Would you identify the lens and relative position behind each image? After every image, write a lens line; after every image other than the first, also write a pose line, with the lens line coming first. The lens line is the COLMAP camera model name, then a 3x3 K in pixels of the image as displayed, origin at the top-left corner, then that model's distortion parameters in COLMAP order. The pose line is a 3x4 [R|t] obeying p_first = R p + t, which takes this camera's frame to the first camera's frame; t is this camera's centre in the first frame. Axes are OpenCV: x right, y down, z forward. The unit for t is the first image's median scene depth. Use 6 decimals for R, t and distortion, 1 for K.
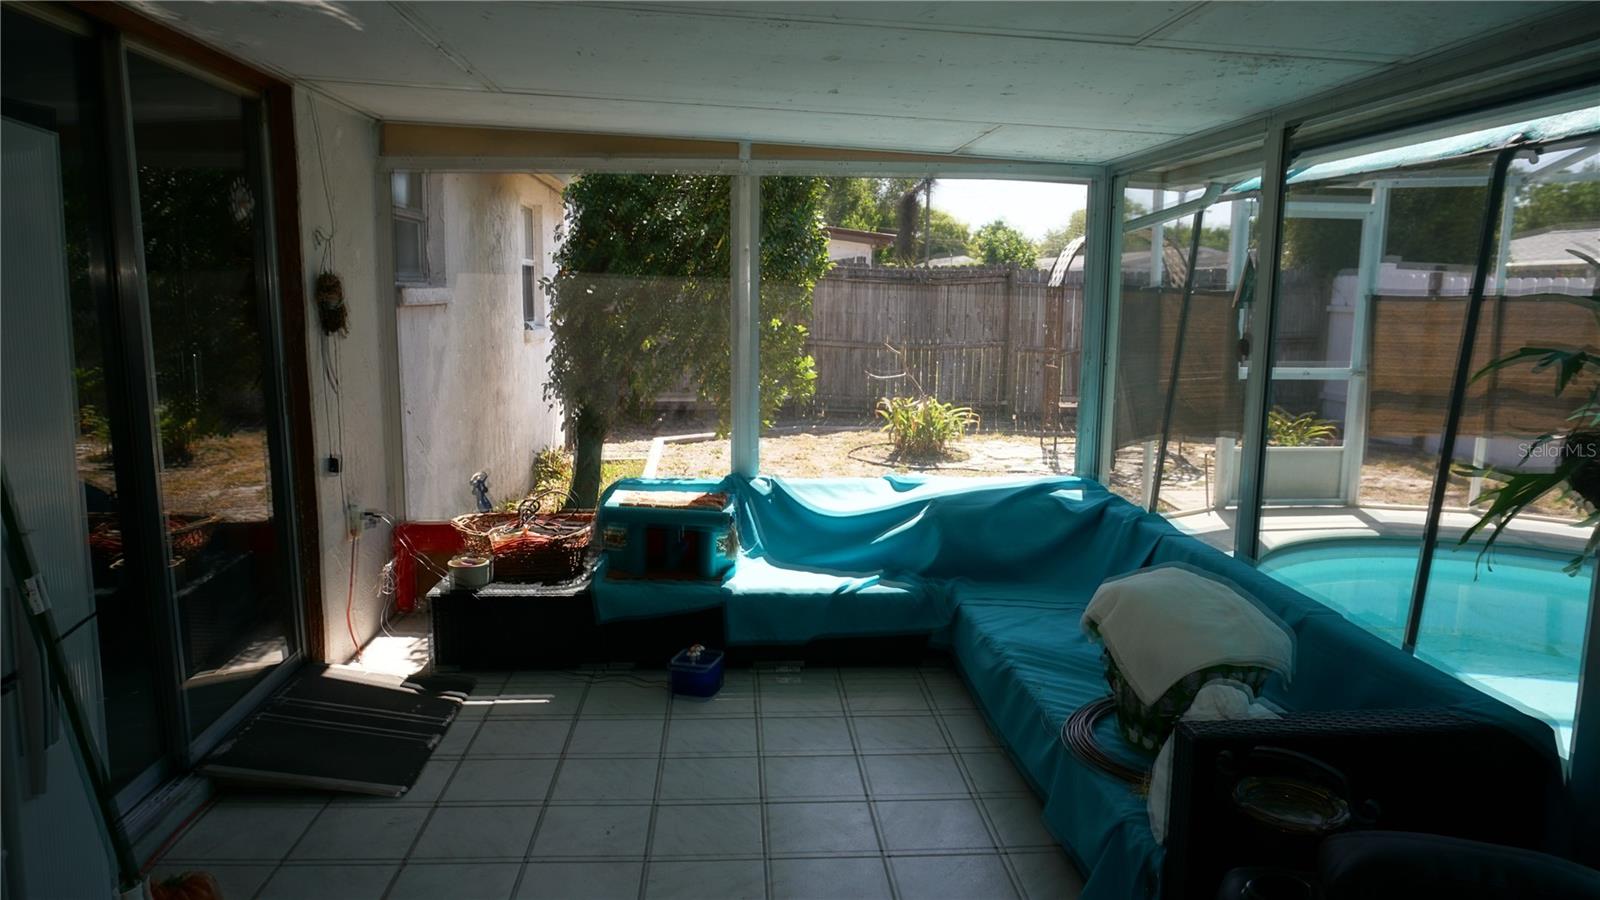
lens RADIAL K [[1071.1, 0, 800.0], [0, 1071.1, 450.0], [0, 0, 1]] dist [-0.071985, 0.041569]
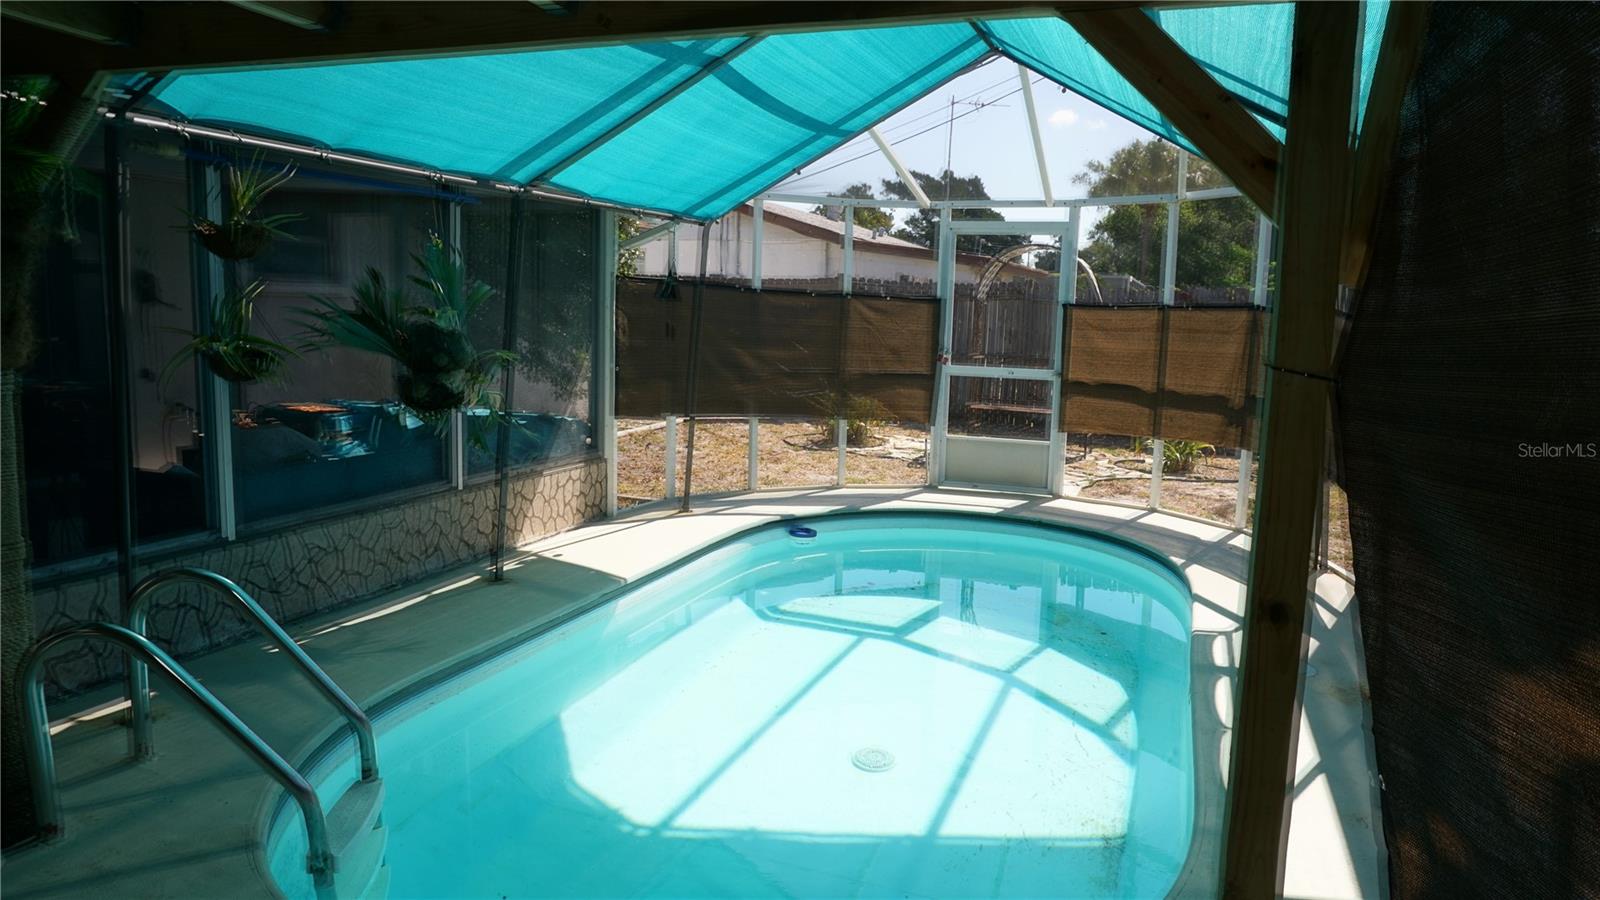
lens RADIAL K [[1071.1, 0, 800.0], [0, 1071.1, 450.0], [0, 0, 1]] dist [-0.071985, 0.041569]
pose [[0.913767, 0.073208, -0.399587, 0.725374], [-0.082143, 0.996607, -0.005255, 0.032989], [0.397846, 0.037625, 0.916680, -0.122918]]
